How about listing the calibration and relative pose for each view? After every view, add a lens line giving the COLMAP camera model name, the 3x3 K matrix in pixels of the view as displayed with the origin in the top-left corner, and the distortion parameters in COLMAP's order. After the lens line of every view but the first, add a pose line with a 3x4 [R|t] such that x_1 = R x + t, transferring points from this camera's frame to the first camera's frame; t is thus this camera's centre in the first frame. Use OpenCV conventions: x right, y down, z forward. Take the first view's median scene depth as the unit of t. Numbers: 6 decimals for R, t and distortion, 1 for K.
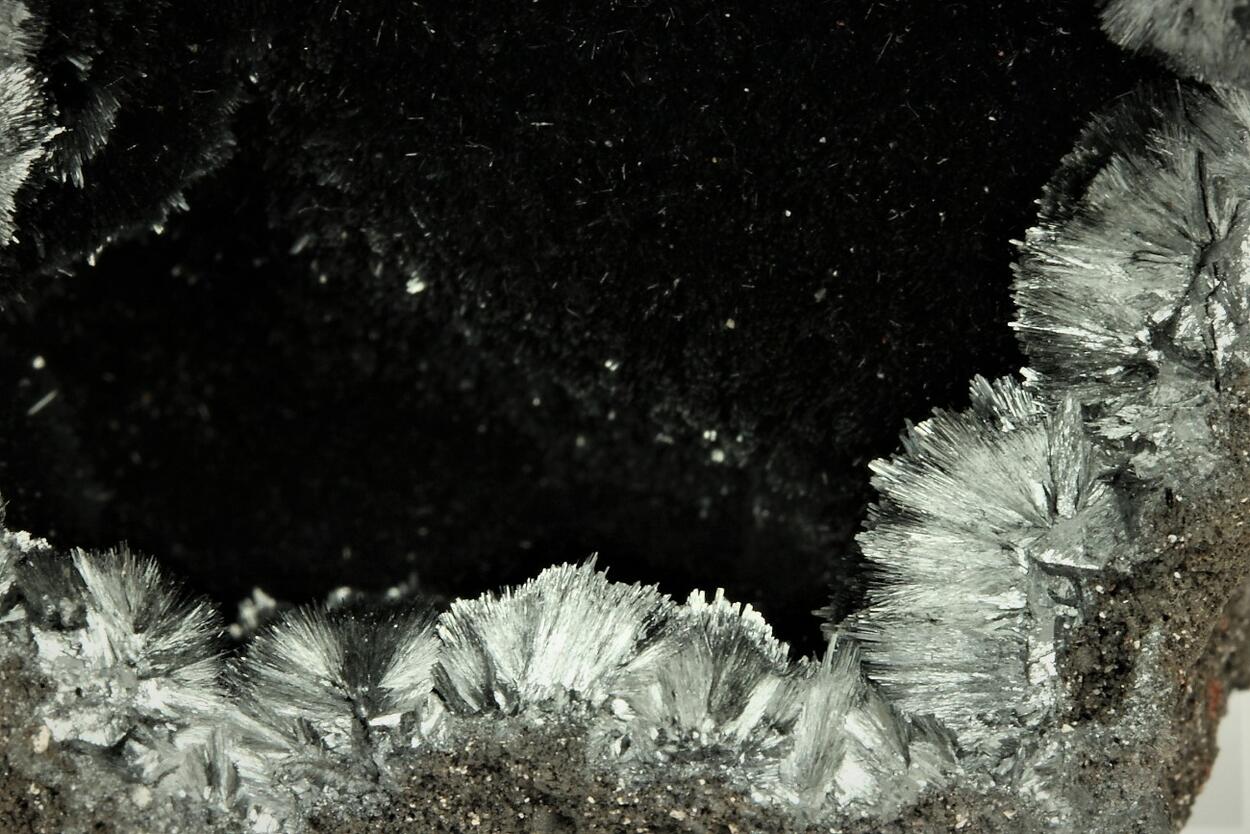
lens RADIAL K [[6462.8, 0, 625.0], [0, 6462.8, 417.0], [0, 0, 1]] dist [-0.322619, -9.714861]
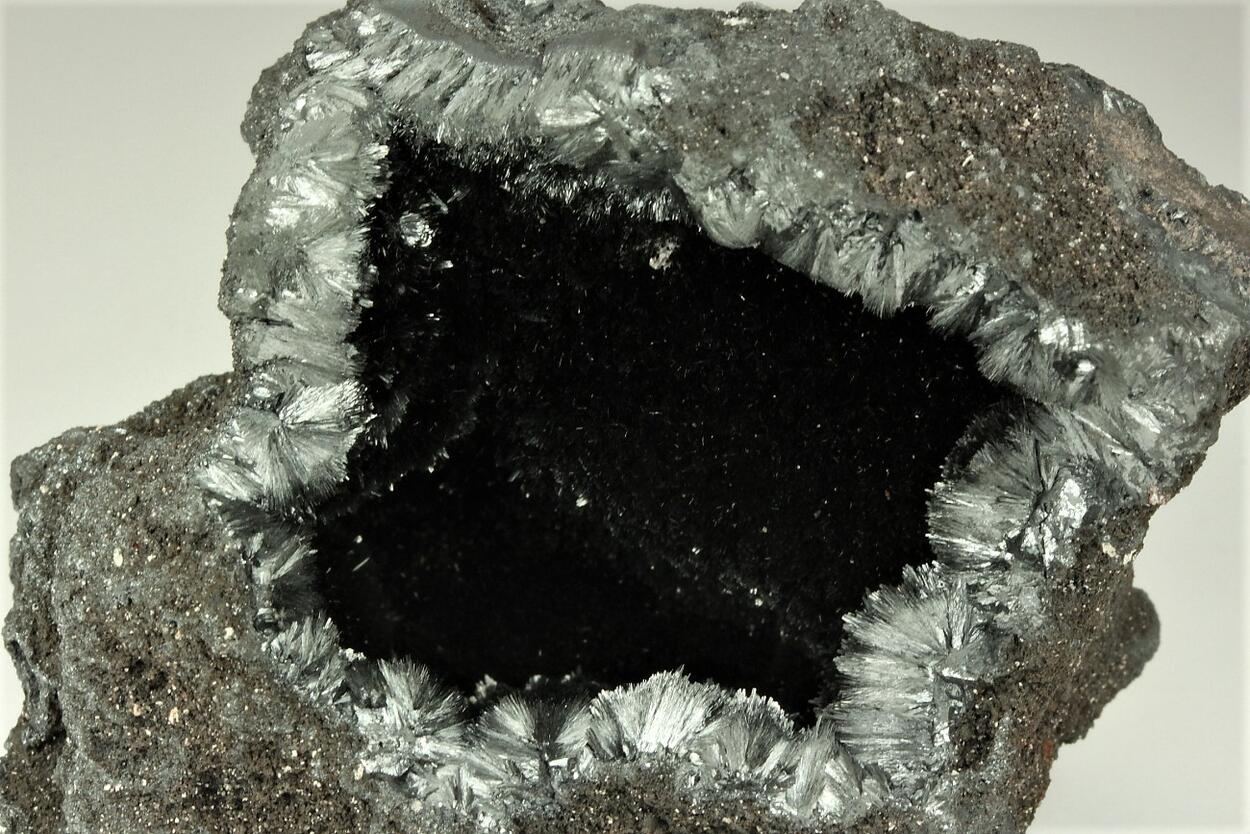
lens RADIAL K [[4513.5, 0, 625.0], [0, 4513.5, 417.0], [0, 0, 1]] dist [-0.270663, -1.451200]
pose [[0.999475, 0.013543, -0.029438, 0.014691], [-0.013720, 0.999889, -0.005821, -0.038301], [0.029356, 0.006222, 0.999550, -0.202265]]
